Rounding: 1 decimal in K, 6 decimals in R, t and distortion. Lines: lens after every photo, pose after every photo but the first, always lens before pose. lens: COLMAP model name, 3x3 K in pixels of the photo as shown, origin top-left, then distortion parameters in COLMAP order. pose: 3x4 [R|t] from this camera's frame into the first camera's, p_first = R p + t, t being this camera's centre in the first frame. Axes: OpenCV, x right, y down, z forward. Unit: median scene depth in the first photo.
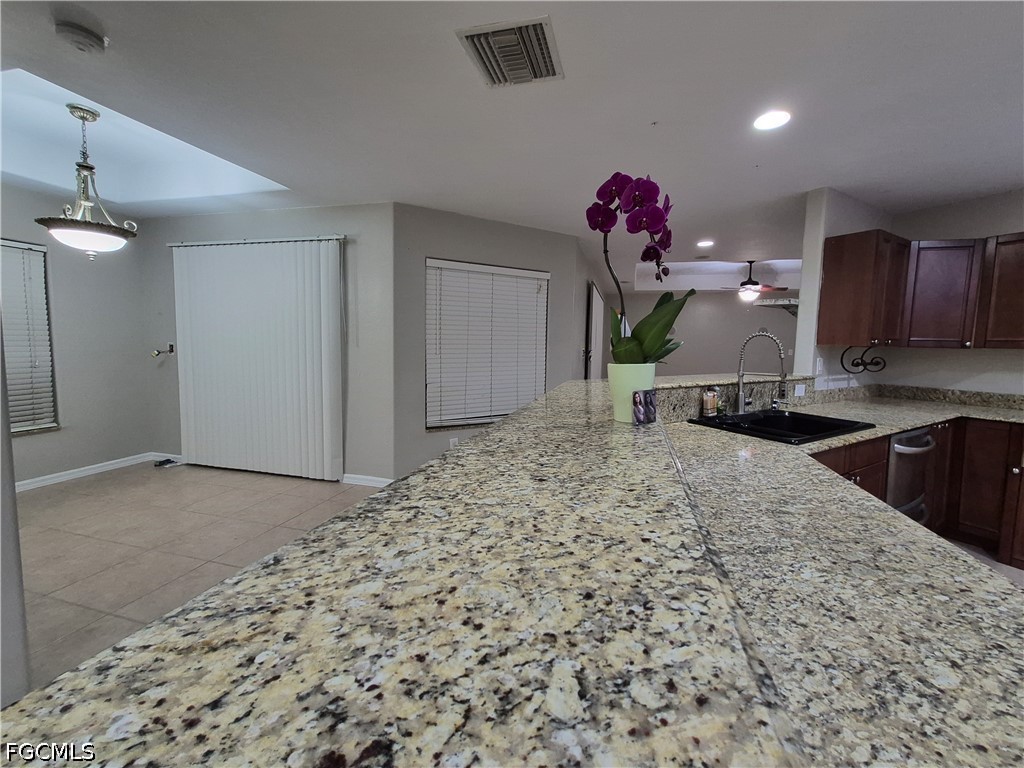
lens RADIAL K [[399.9, 0, 531.5], [0, 399.9, 370.5], [0, 0, 1]] dist [0.006618, 0.000192]
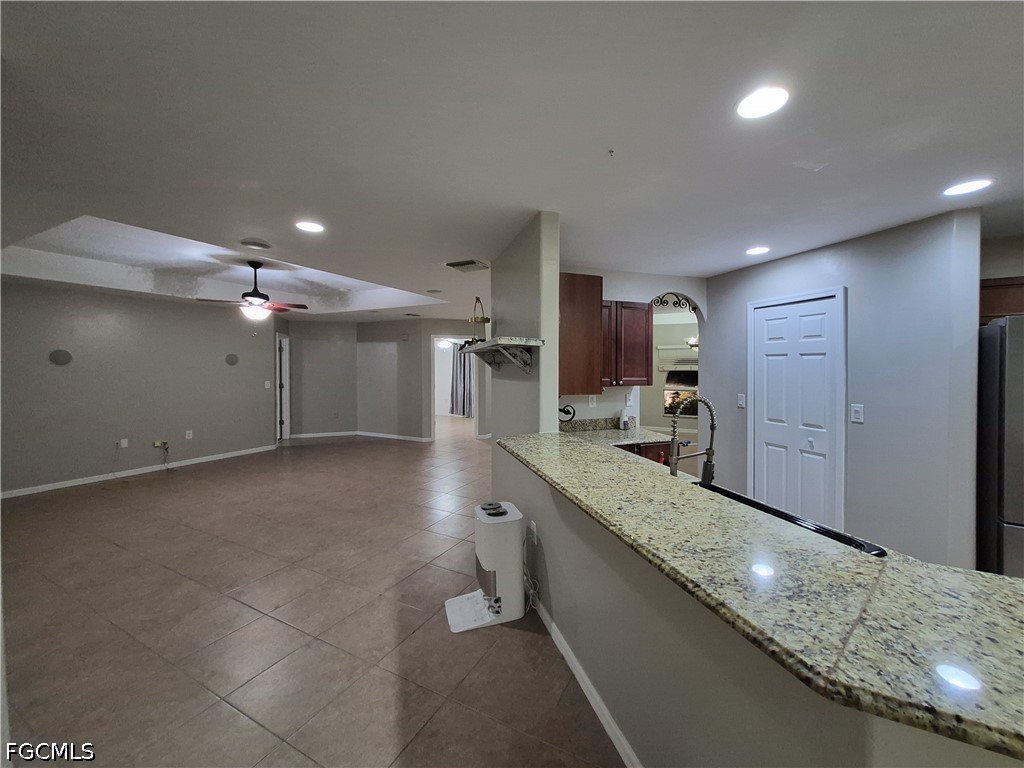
lens RADIAL K [[411.5, 0, 537.8], [0, 411.5, 366.2], [0, 0, 1]] dist [0.011410, 0.000081]
pose [[0.202740, -0.021742, 0.978991, -0.162344], [0.079835, 0.996792, 0.005605, -0.150326], [-0.975973, 0.077022, 0.203825, 0.954735]]
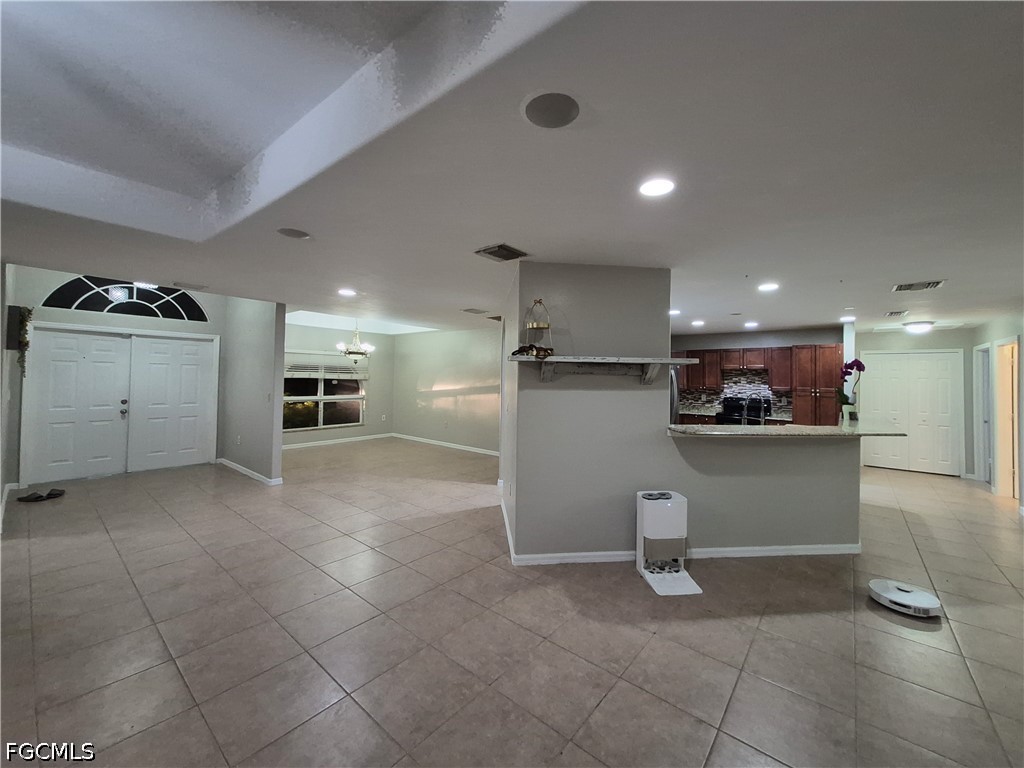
lens RADIAL K [[399.9, 0, 531.5], [0, 399.9, 370.5], [0, 0, 1]] dist [0.006618, 0.000192]
pose [[-0.913138, -0.029585, 0.406577, 0.638529], [-0.007411, 0.998403, 0.056007, -0.233129], [-0.407584, 0.048129, -0.911898, 2.462566]]
